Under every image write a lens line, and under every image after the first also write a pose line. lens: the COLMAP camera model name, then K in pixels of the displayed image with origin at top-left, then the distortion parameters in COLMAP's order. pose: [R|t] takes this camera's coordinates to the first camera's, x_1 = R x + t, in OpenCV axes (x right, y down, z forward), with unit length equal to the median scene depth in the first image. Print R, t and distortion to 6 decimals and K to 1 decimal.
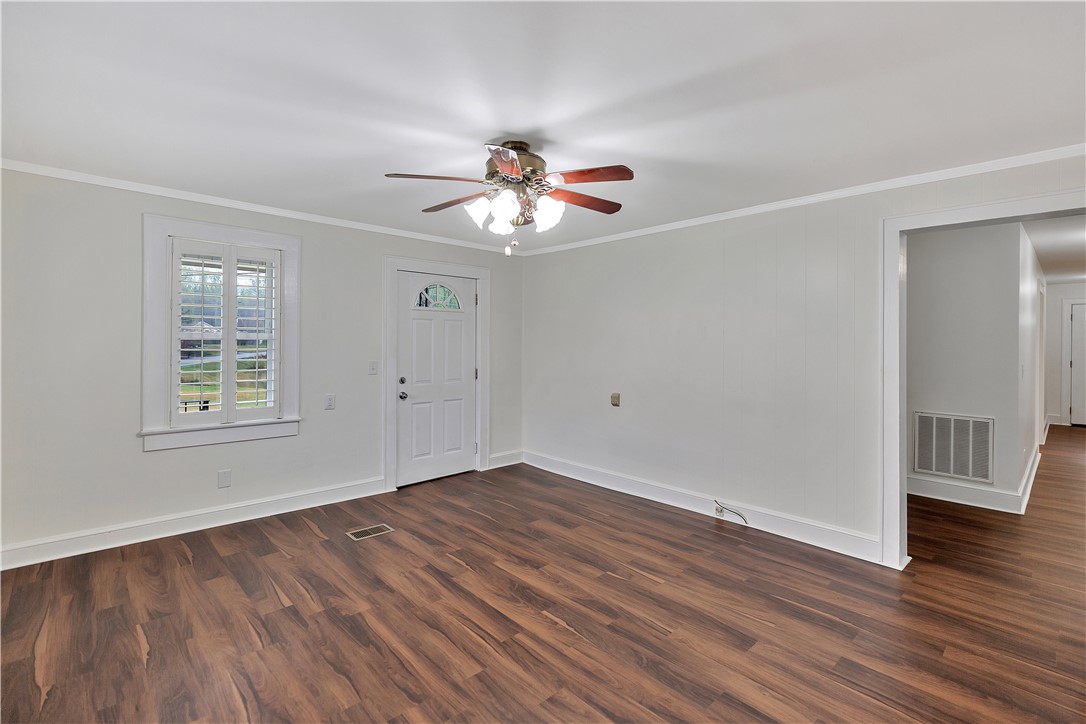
lens RADIAL K [[495.2, 0, 561.5], [0, 495.2, 341.6], [0, 0, 1]] dist [0.008365, 0.000399]
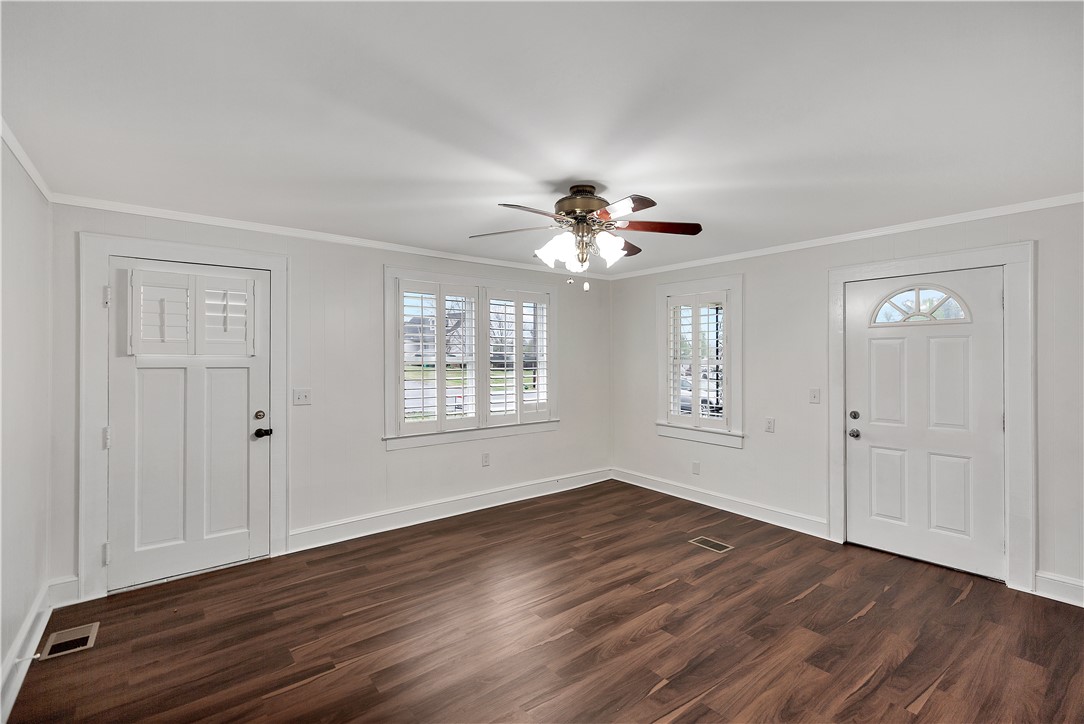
lens RADIAL K [[494.3, 0, 541.6], [0, 494.3, 358.9], [0, 0, 1]] dist [0.008365, 0.000399]
pose [[-0.103897, -0.002882, -0.994584, 0.894214], [0.000448, 0.999996, -0.002945, -0.019027], [0.994588, -0.000752, -0.103895, 0.927218]]
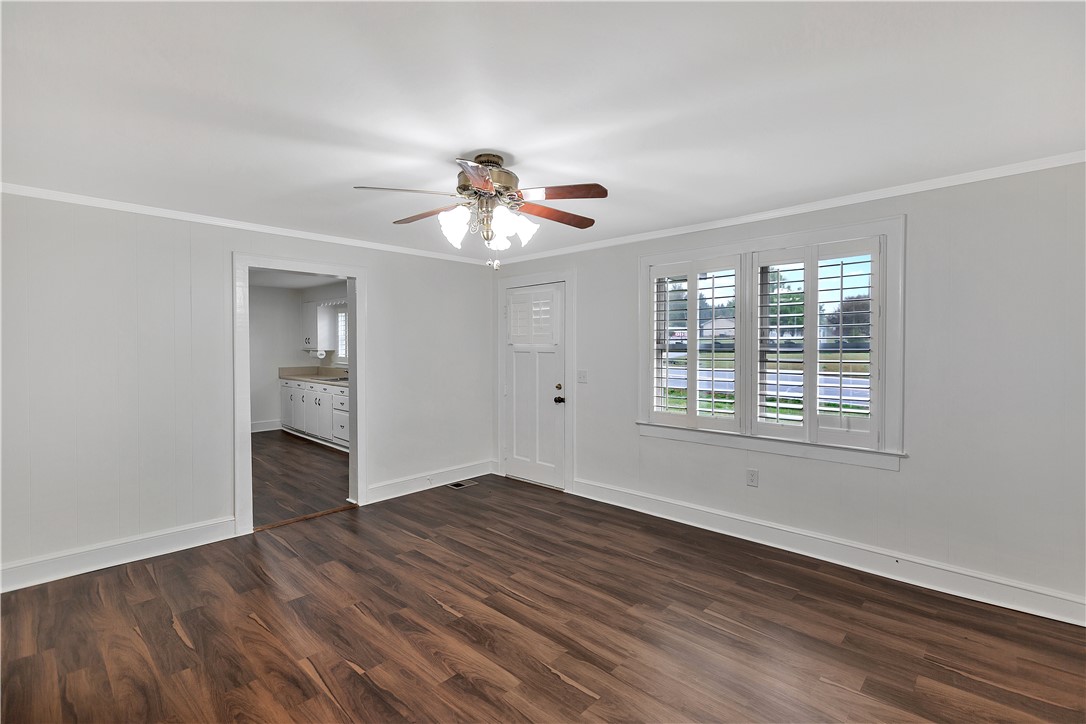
lens RADIAL K [[495.2, 0, 552.1], [0, 495.2, 359.8], [0, 0, 1]] dist [0.008365, 0.000399]
pose [[-0.999177, -0.003095, -0.040455, -0.163102], [-0.004074, 0.999700, 0.024147, -0.018596], [0.040368, 0.024292, -0.998890, 1.807822]]
